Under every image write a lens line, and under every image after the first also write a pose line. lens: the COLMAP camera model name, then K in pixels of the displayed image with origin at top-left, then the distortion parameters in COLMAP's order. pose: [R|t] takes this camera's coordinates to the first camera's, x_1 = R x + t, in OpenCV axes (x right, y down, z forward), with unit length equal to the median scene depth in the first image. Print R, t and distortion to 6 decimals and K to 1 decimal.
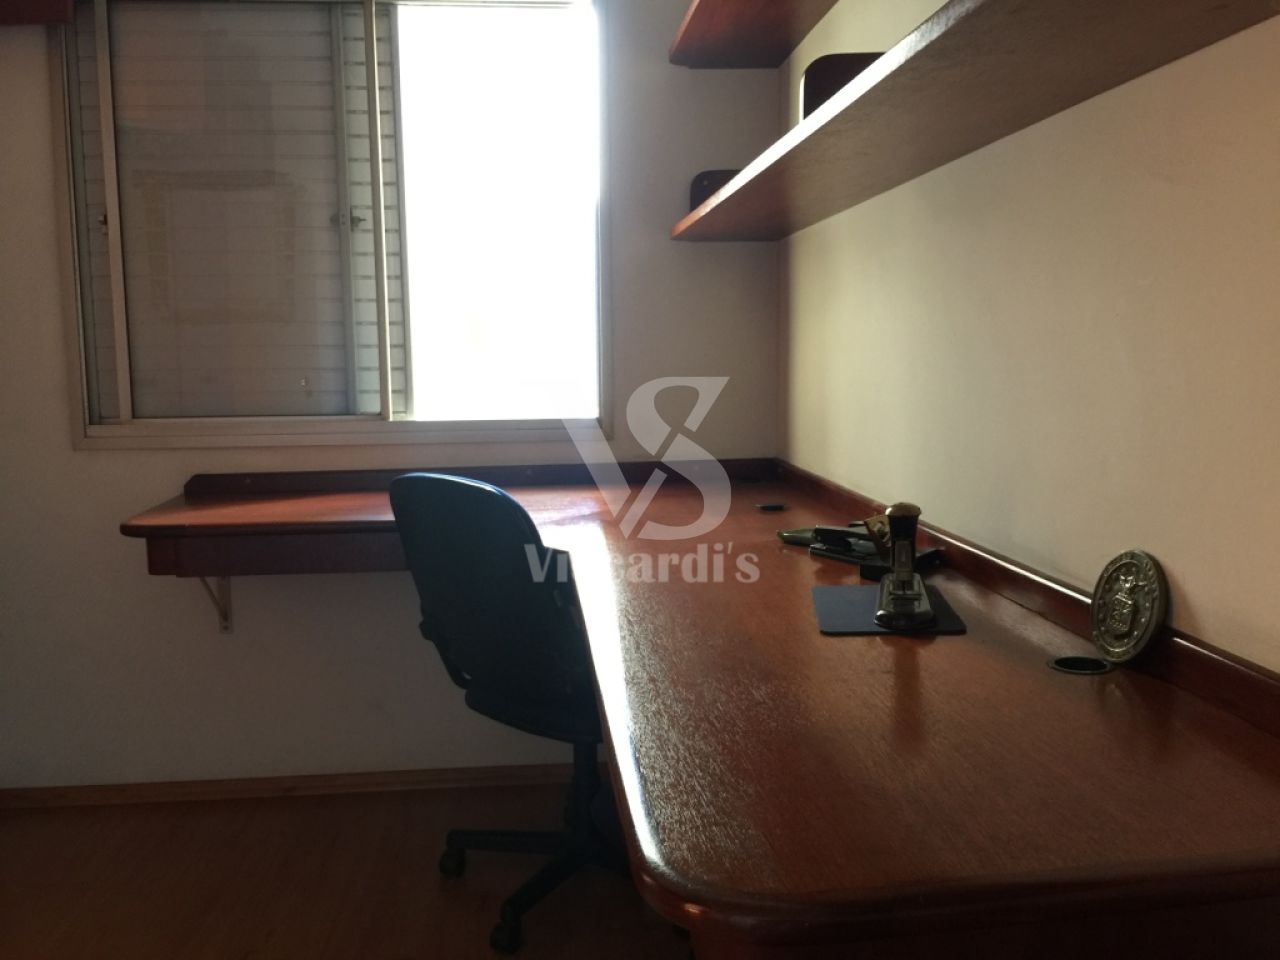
lens RADIAL K [[1153.4, 0, 635.3], [0, 1153.4, 471.6], [0, 0, 1]] dist [0.103023, -0.124428]
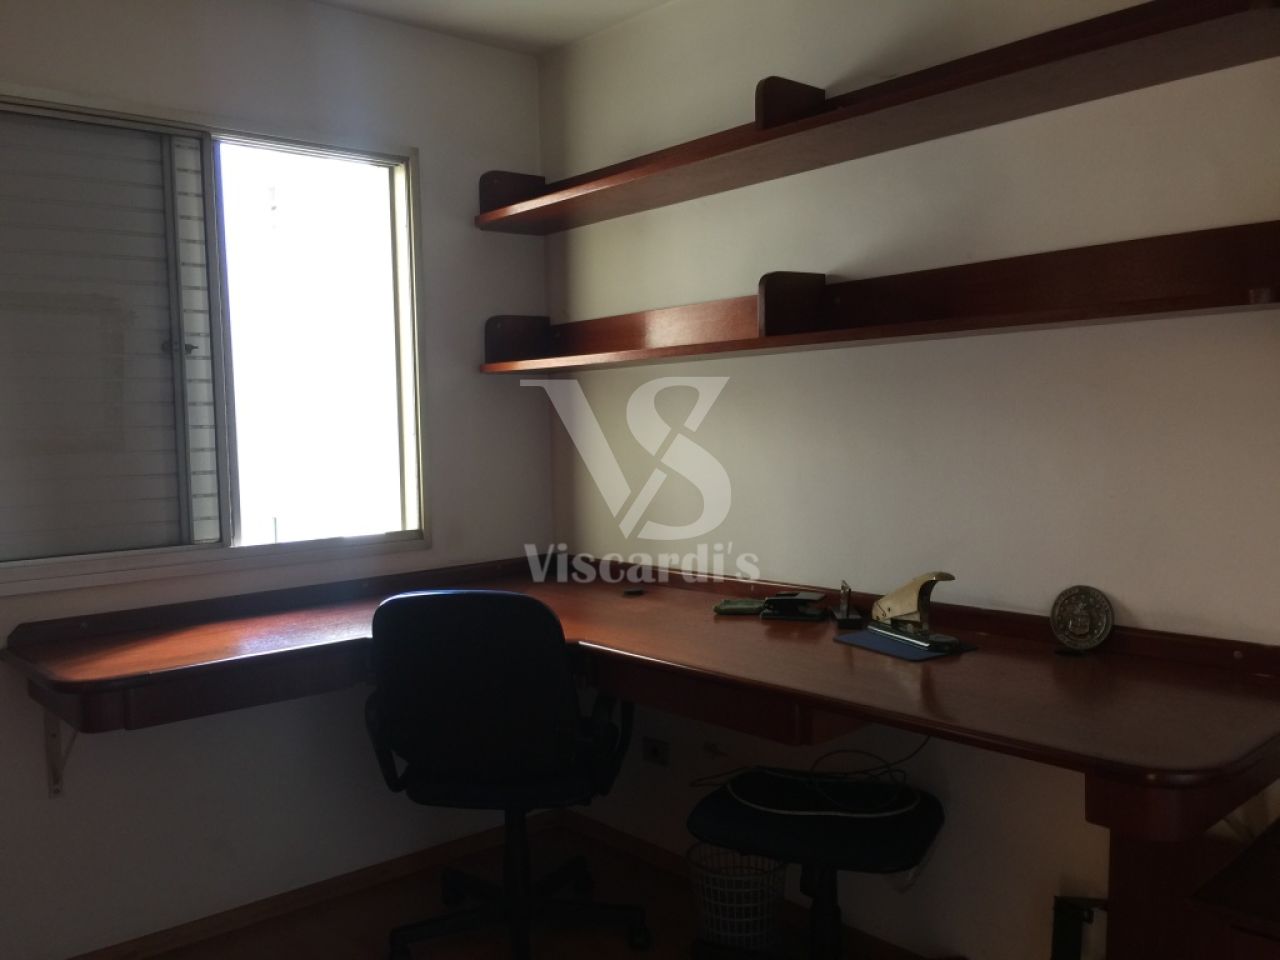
lens RADIAL K [[1153.4, 0, 635.3], [0, 1153.4, 471.6], [0, 0, 1]] dist [0.103023, -0.124428]
pose [[0.793731, -0.037416, 0.607117, -0.546382], [0.079079, 0.995983, -0.042006, -0.038967], [-0.603106, 0.081352, 0.793502, -0.010004]]
